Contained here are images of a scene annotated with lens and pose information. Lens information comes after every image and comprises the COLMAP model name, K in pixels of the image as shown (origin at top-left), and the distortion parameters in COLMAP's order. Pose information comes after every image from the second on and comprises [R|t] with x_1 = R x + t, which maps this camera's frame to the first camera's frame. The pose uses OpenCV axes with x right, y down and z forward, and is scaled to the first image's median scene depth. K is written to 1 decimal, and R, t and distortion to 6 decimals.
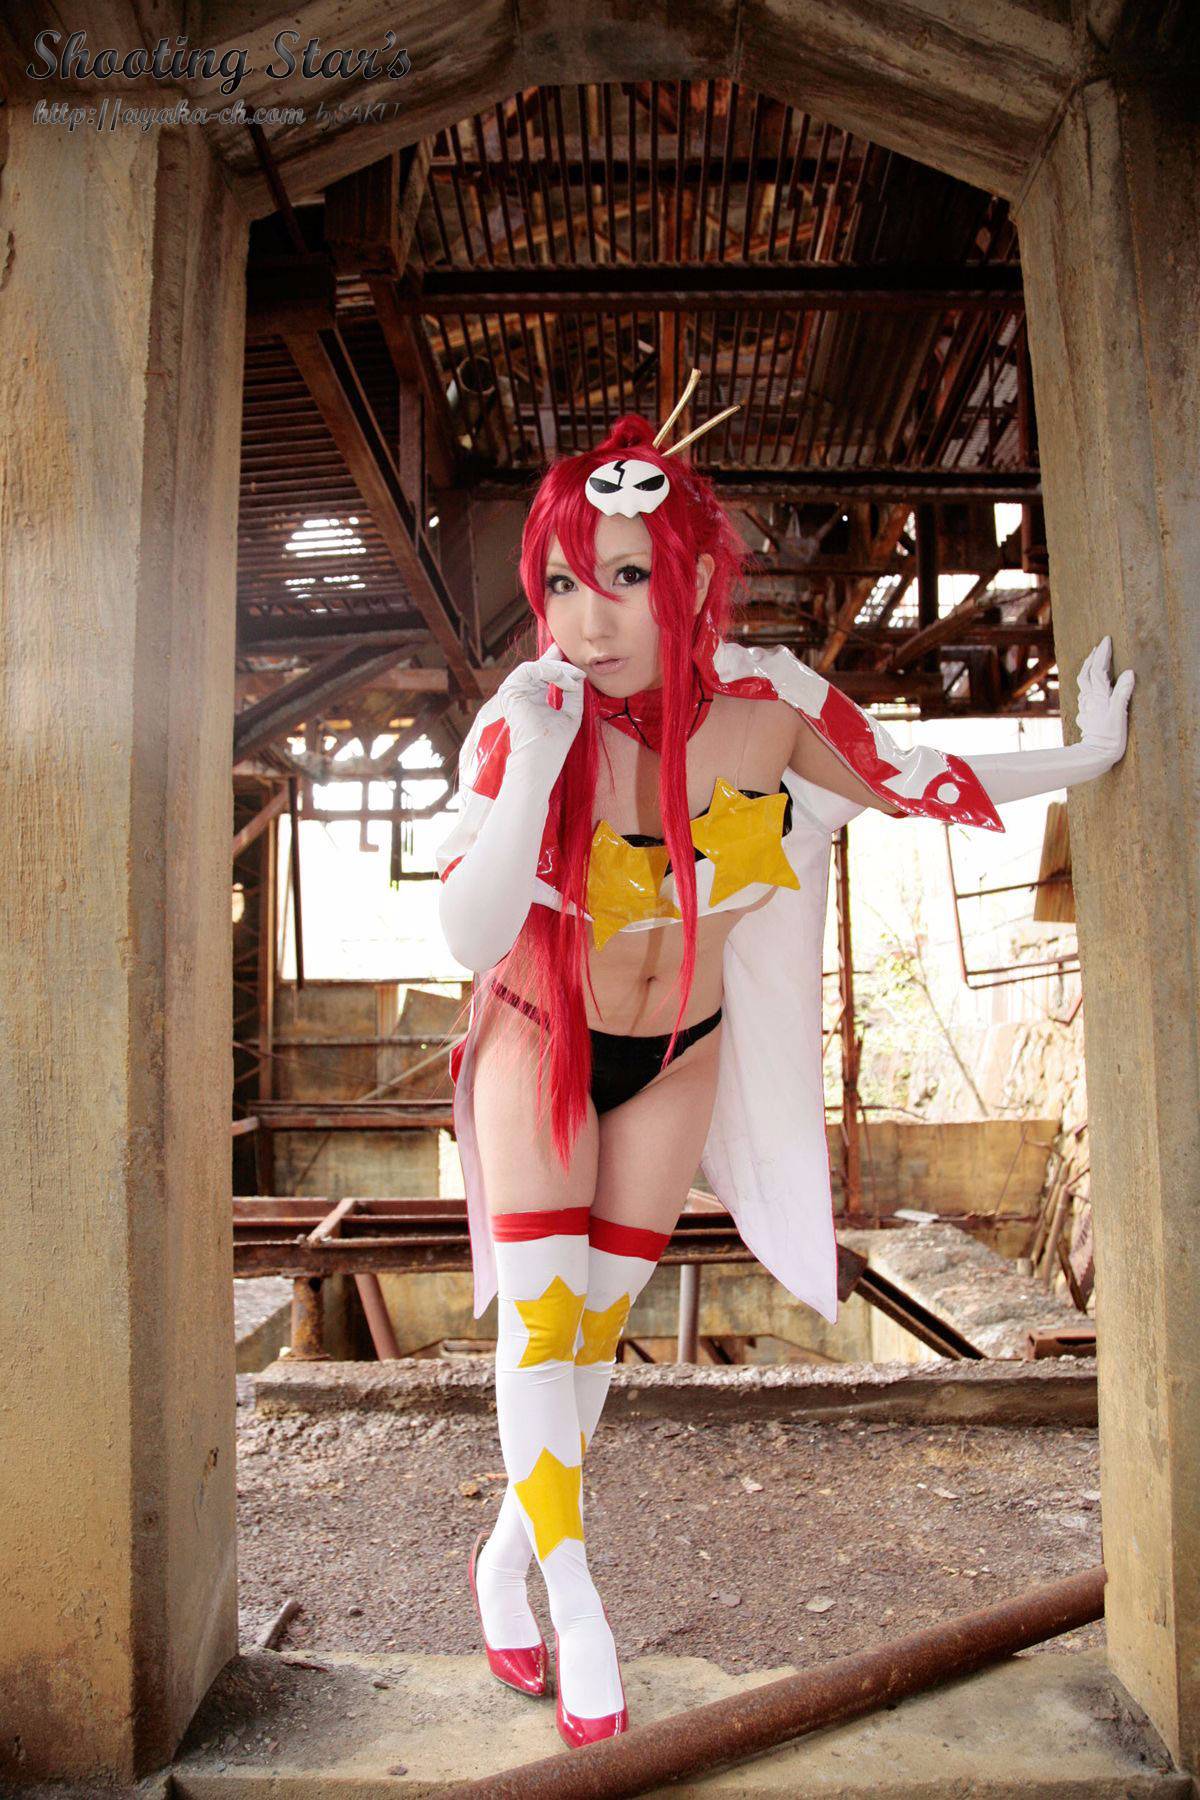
lens RADIAL K [[1259.7, 0, 602.1], [0, 1259.7, 901.2], [0, 0, 1]] dist [-0.118773, 0.067688]
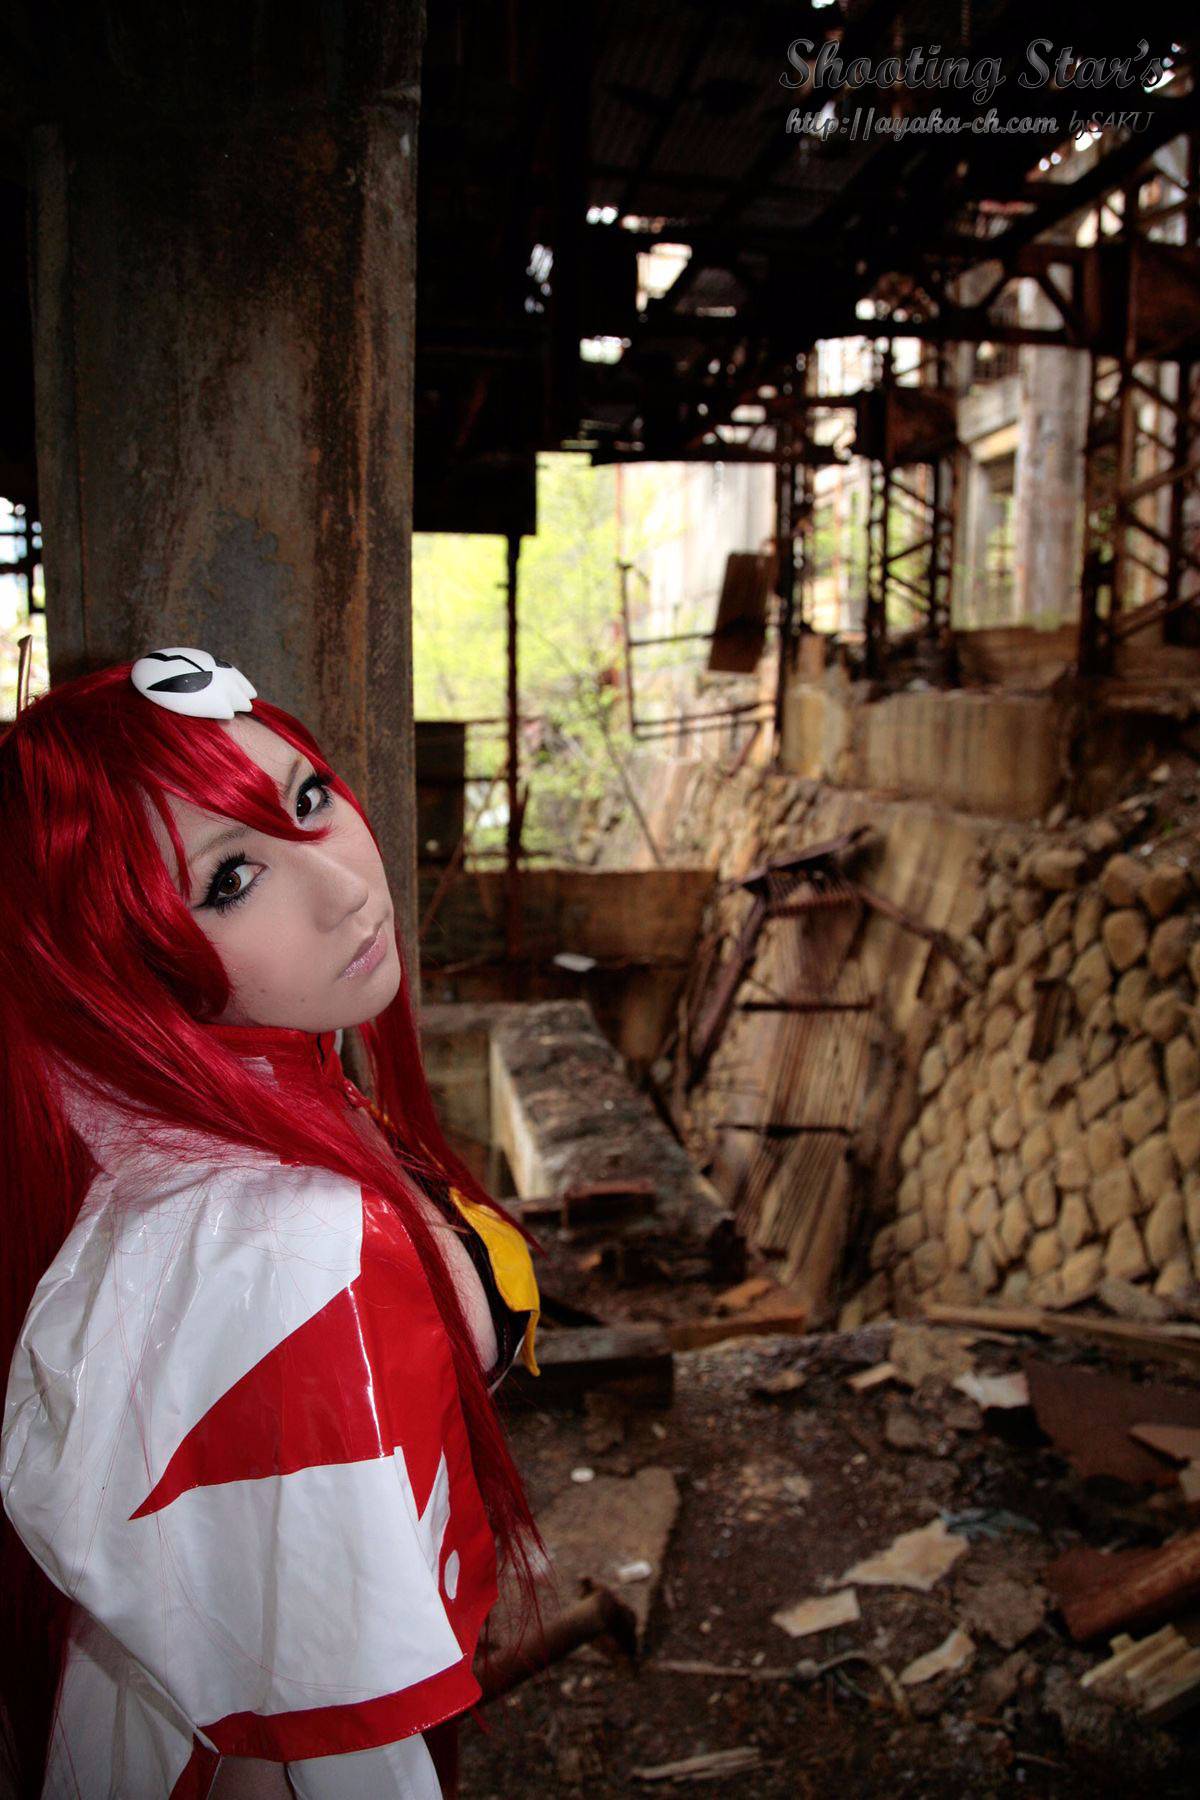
lens RADIAL K [[1244.0, 0, 589.2], [0, 1244.0, 904.6], [0, 0, 1]] dist [-0.132361, 0.069444]
pose [[0.981522, -0.009797, 0.191096, 0.287482], [-0.039912, 0.966239, 0.254536, -0.232416], [-0.187139, -0.257460, 0.947995, 0.135493]]
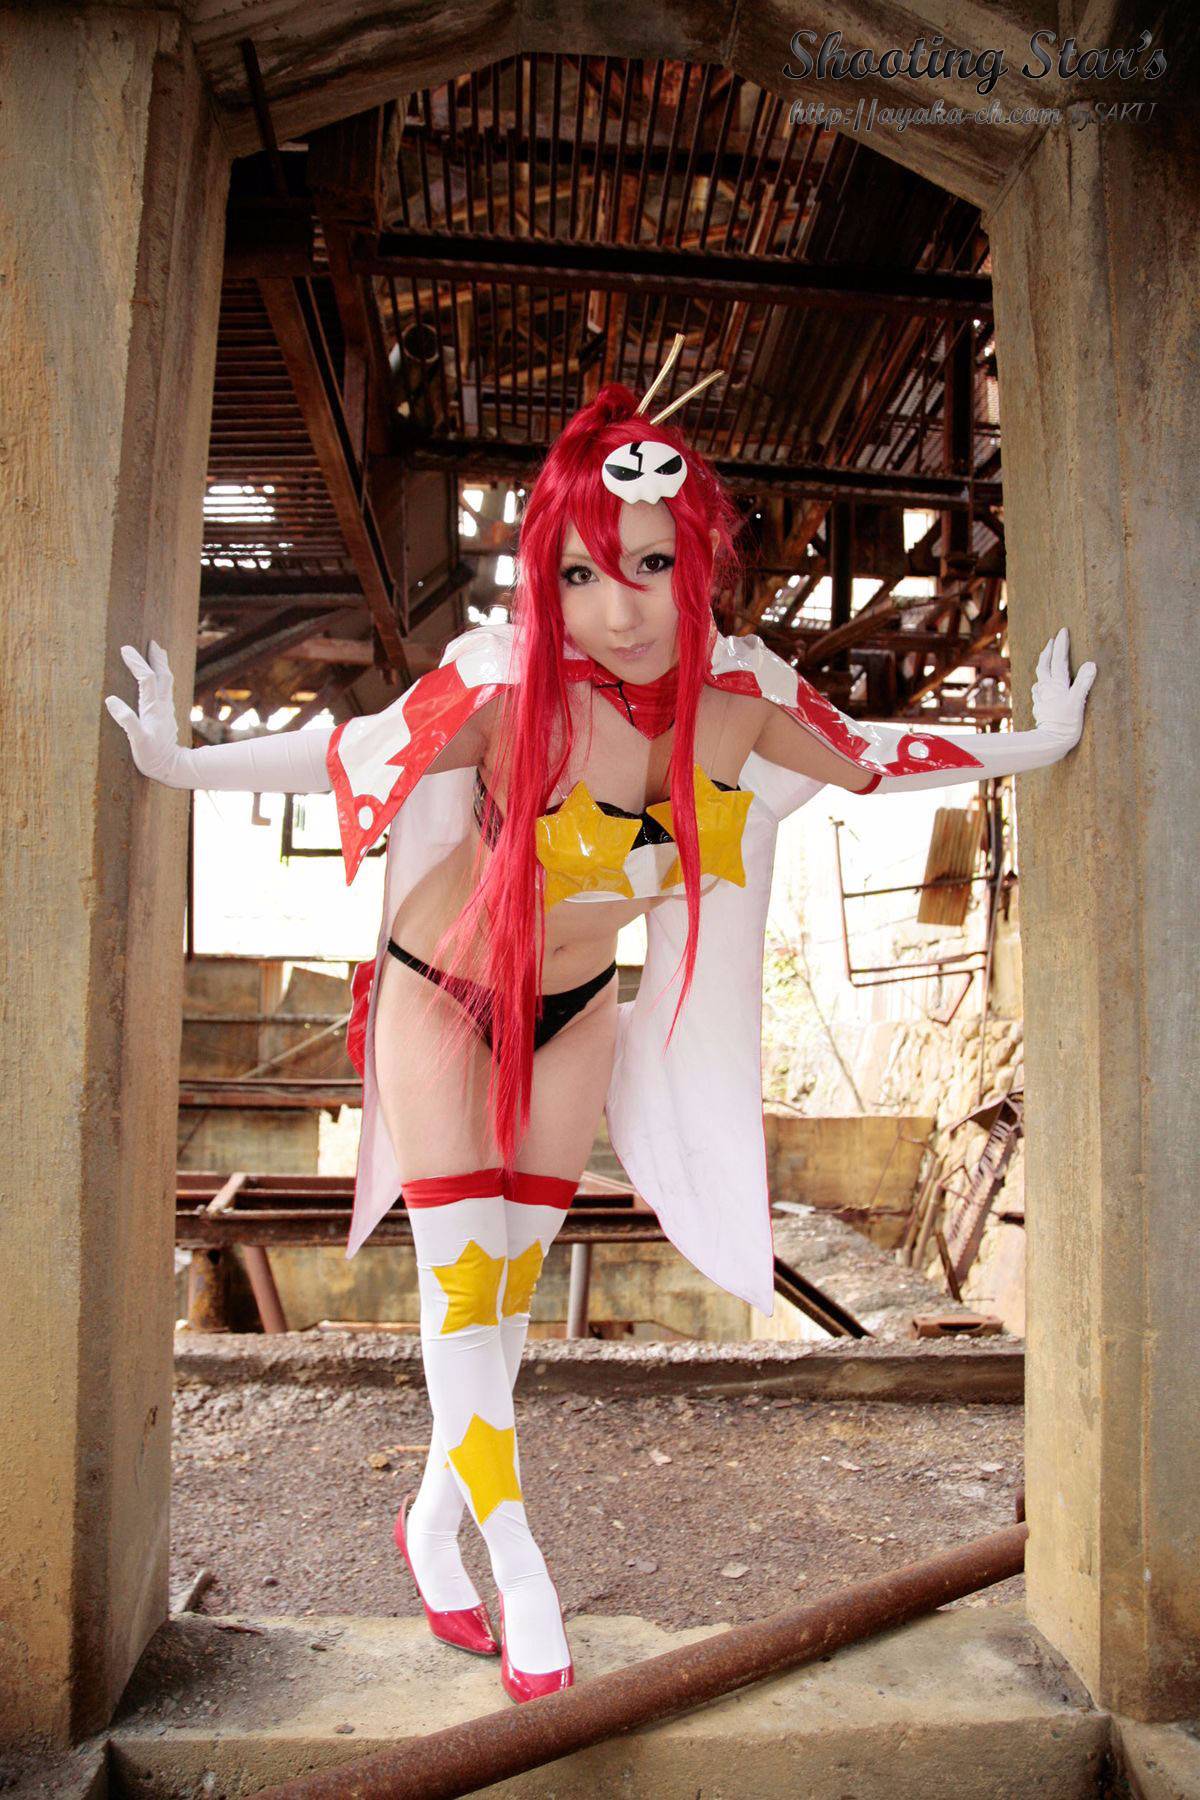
lens RADIAL K [[1261.2, 0, 613.7], [0, 1261.2, 892.9], [0, 0, 1]] dist [-0.117517, 0.069406]
pose [[0.993881, 0.041098, 0.102529, -0.035895], [-0.041220, 0.999150, -0.000925, 0.012224], [-0.102479, -0.003307, 0.994730, -0.003744]]
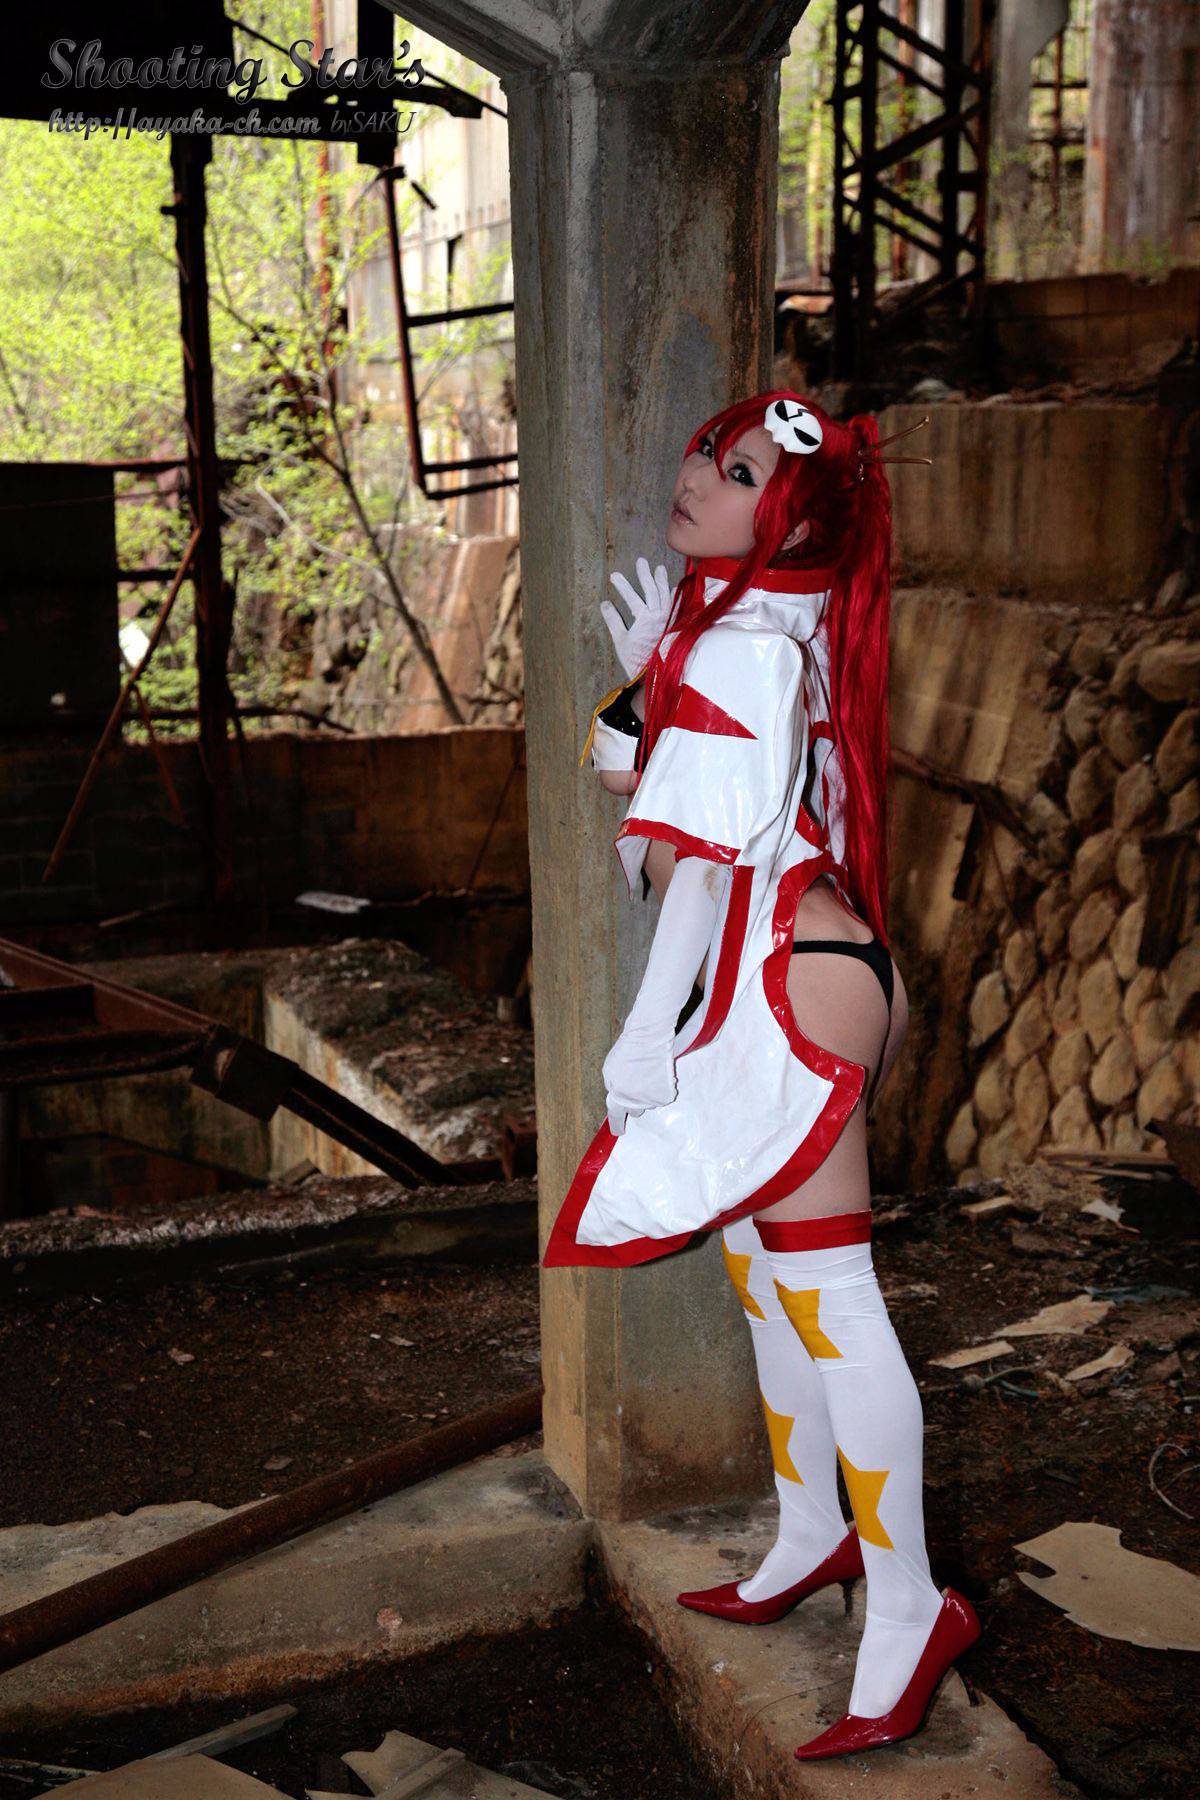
lens RADIAL K [[2676.9, 0, 603.8], [0, 2676.9, 886.3], [0, 0, 1]] dist [0.207067, 0.040842]
pose [[0.939002, -0.053289, 0.339759, -0.206289], [-0.037314, 0.966304, 0.254683, -0.306195], [-0.341883, -0.251825, 0.905373, -0.668127]]
